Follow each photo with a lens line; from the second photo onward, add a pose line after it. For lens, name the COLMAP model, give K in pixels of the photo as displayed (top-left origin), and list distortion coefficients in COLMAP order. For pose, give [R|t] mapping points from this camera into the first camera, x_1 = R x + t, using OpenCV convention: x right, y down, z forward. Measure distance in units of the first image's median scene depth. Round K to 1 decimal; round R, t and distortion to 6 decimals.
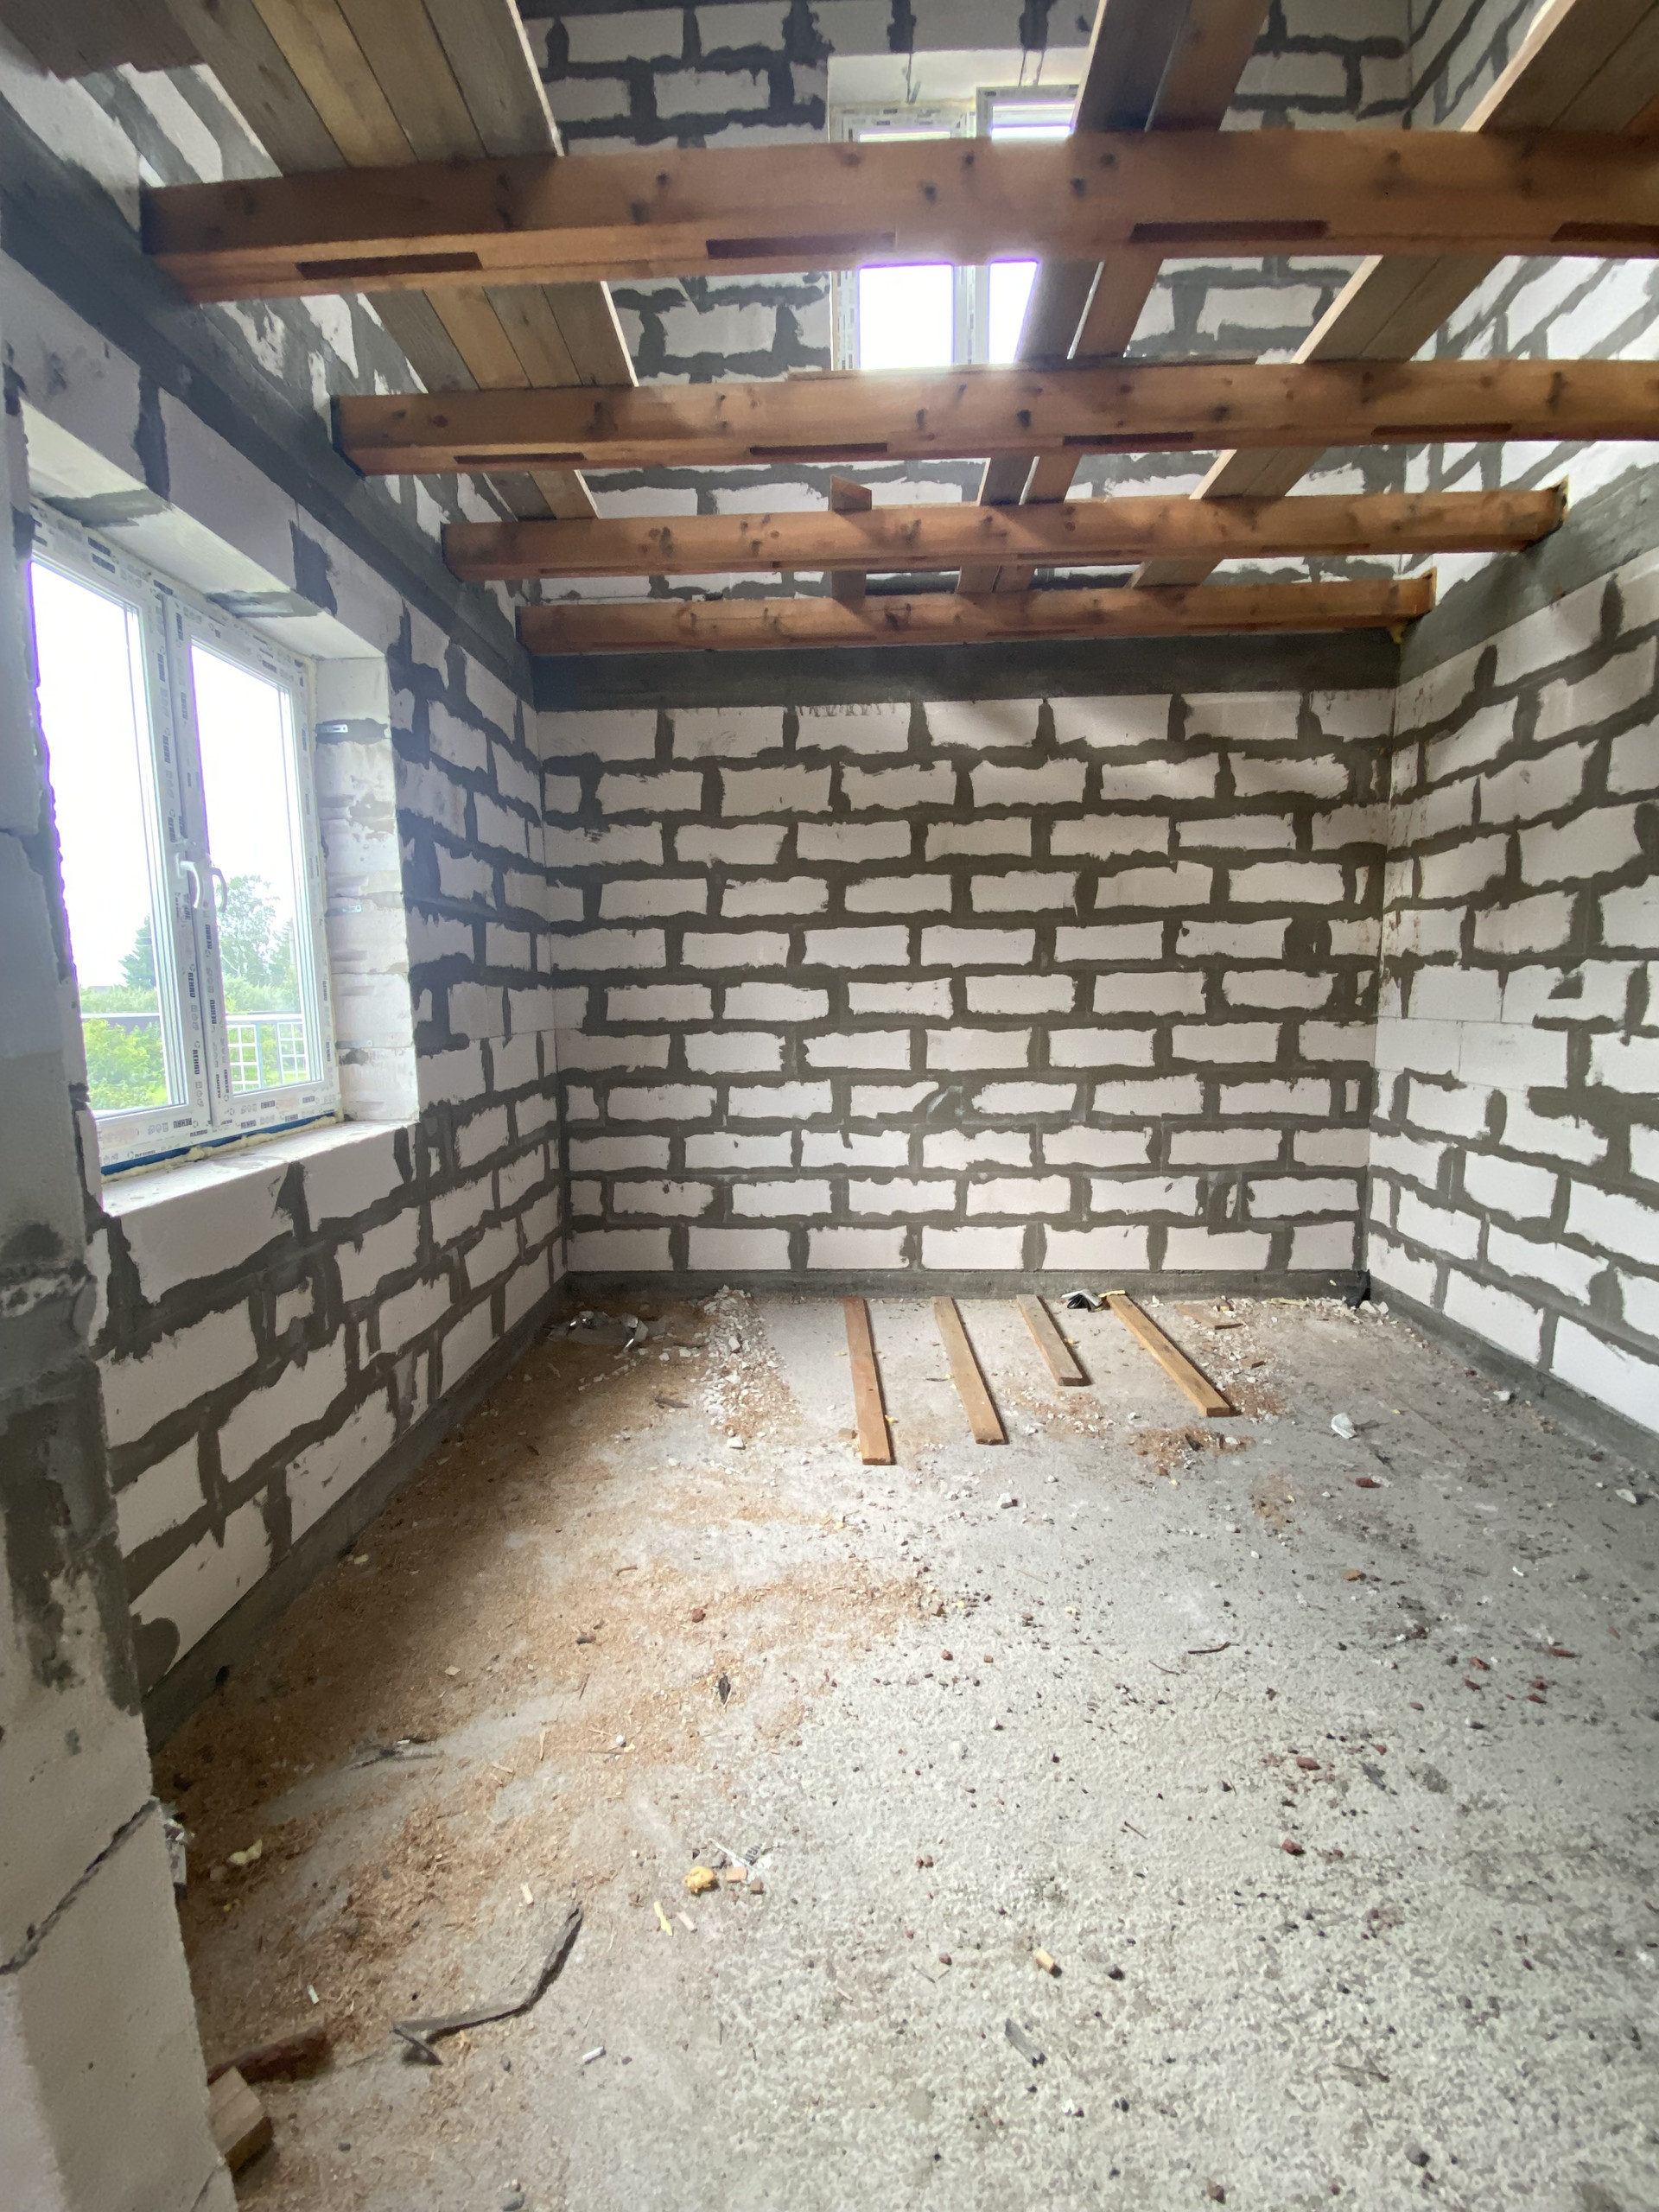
lens RADIAL K [[883.2, 0, 804.4], [0, 883.2, 1101.5], [0, 0, 1]] dist [0.004270, -0.004993]
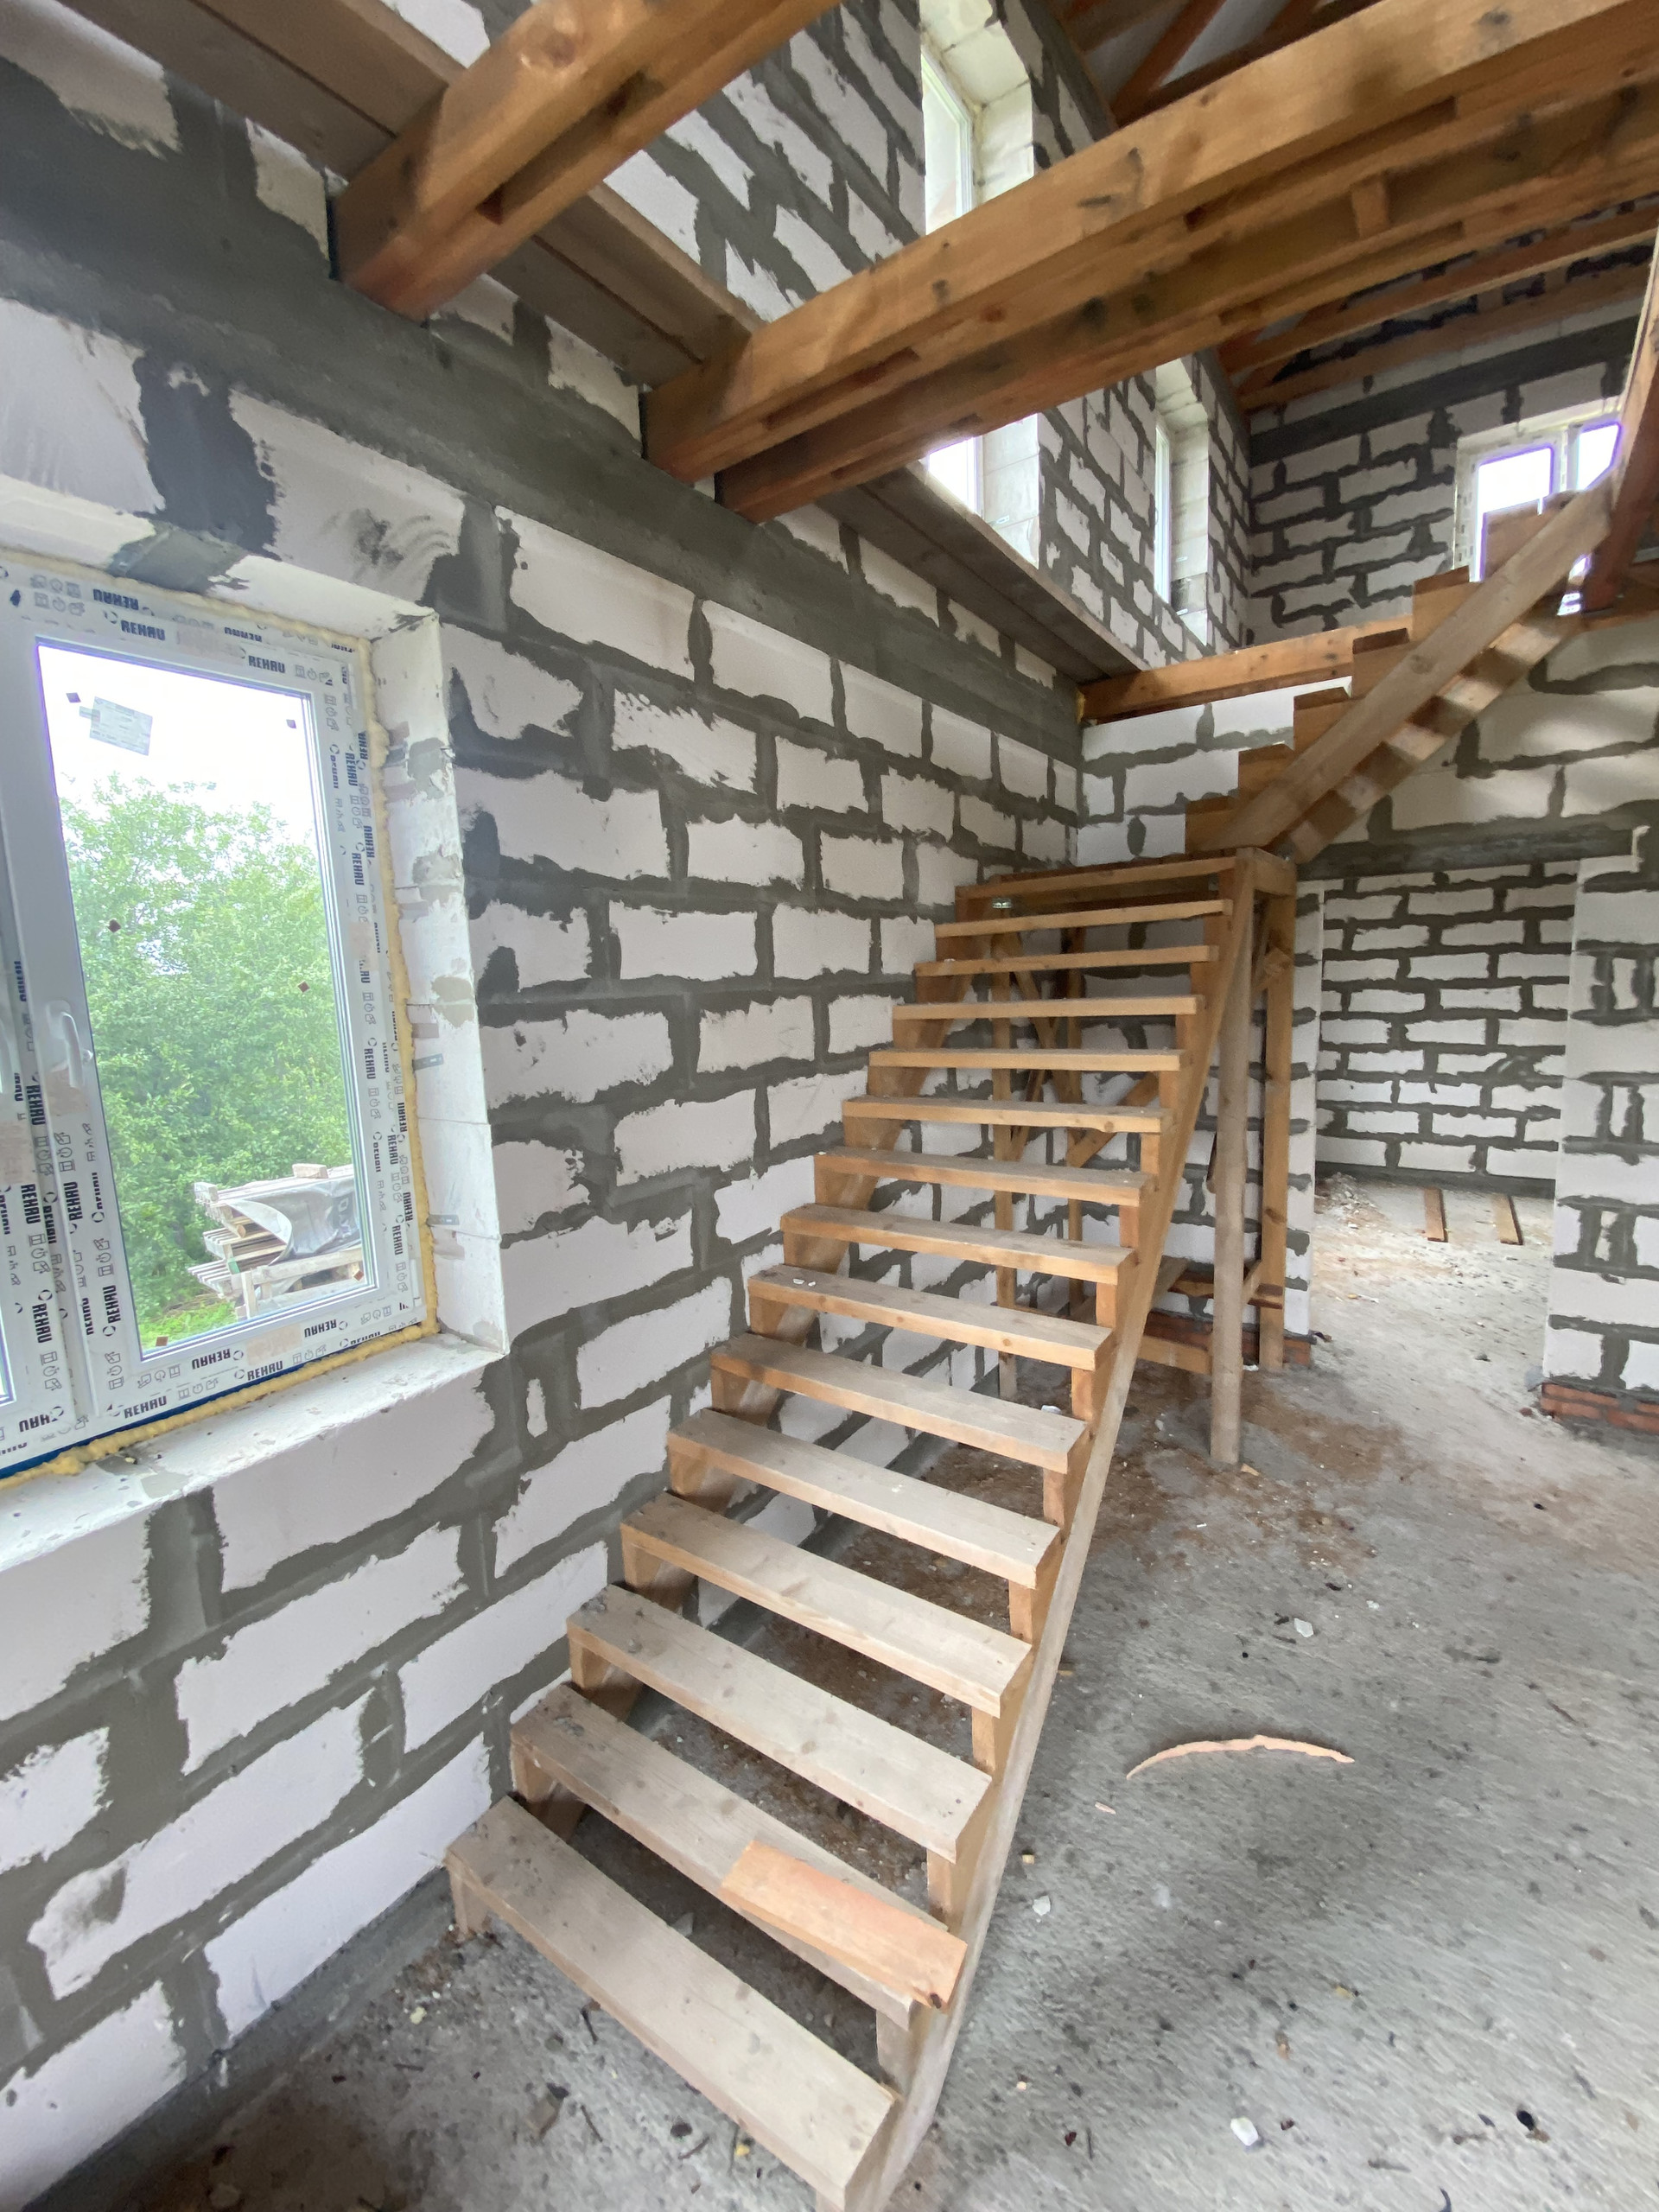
lens RADIAL K [[894.6, 0, 826.2], [0, 894.6, 1093.4], [0, 0, 1]] dist [0.008309, -0.013848]
pose [[0.844747, 0.055568, -0.532273, -0.016596], [-0.041984, 0.998411, 0.037600, 0.039666], [0.533517, -0.009416, 0.845737, -0.963656]]
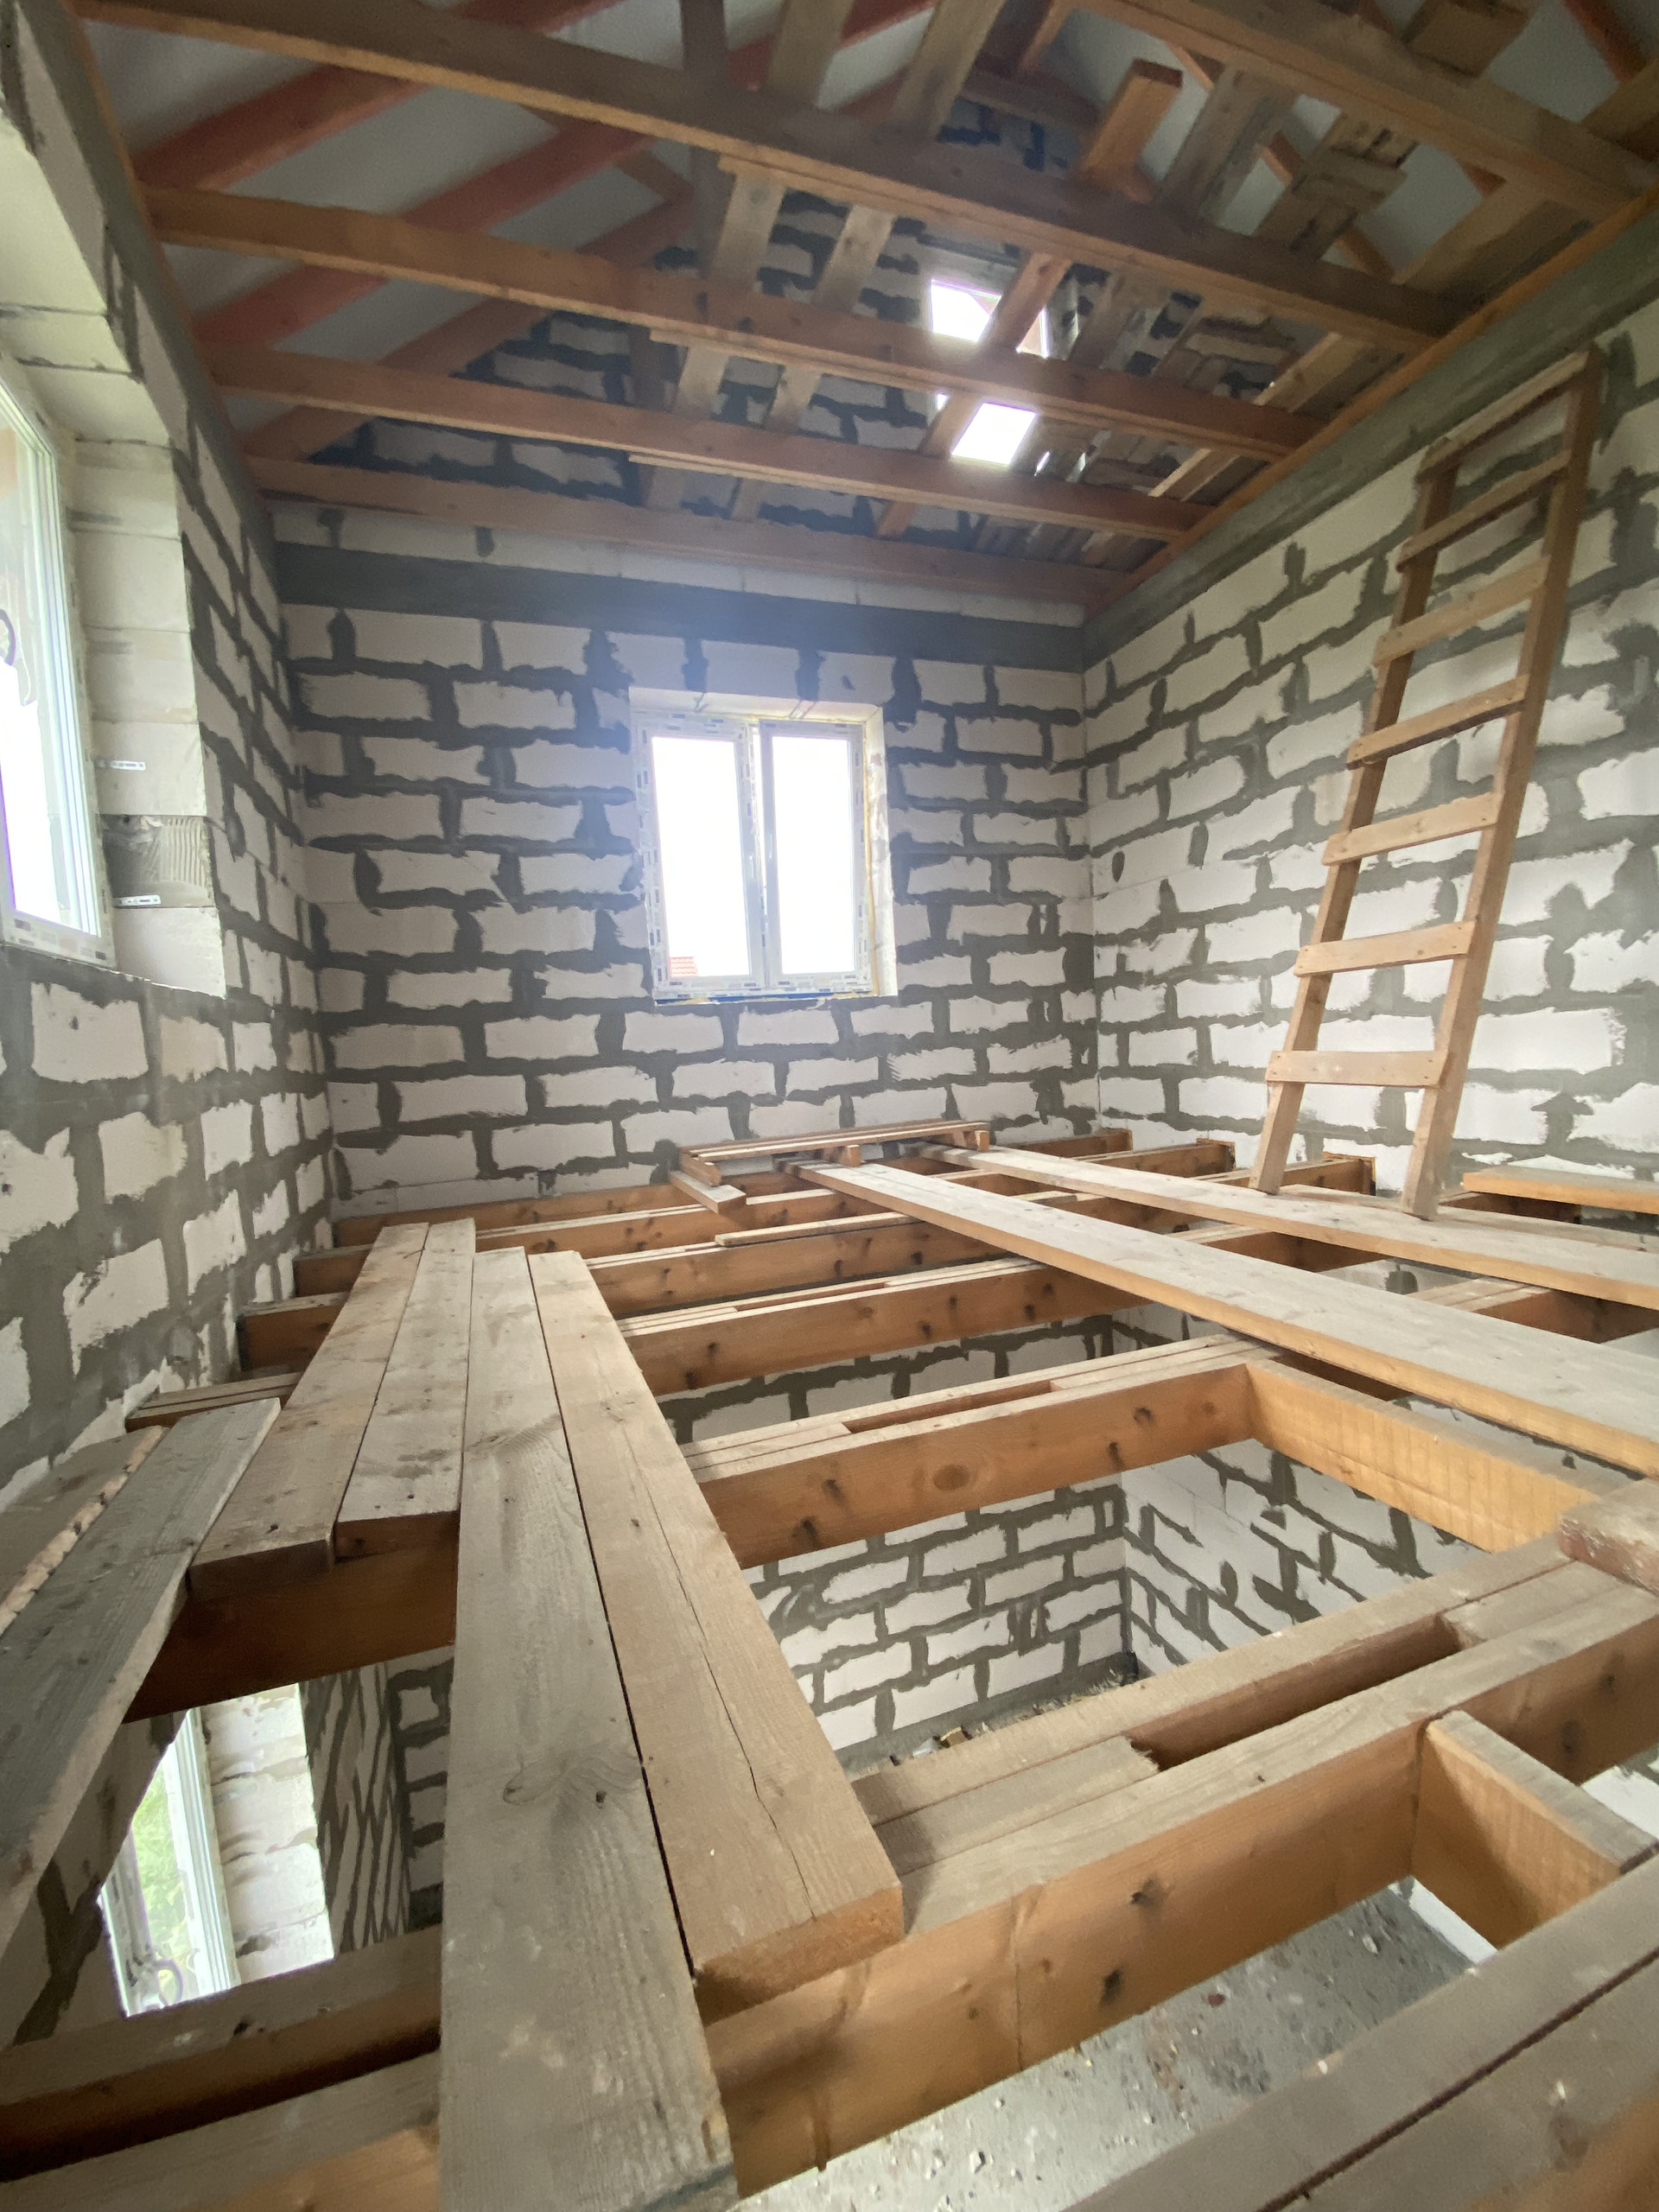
lens RADIAL K [[894.6, 0, 804.9], [0, 894.6, 1120.1], [0, 0, 1]] dist [0.008309, -0.013848]
pose [[0.927619, -0.070148, 0.366881, -0.186060], [0.093749, 0.994491, -0.046885, -0.525884], [-0.361571, 0.077886, 0.929086, -0.041355]]
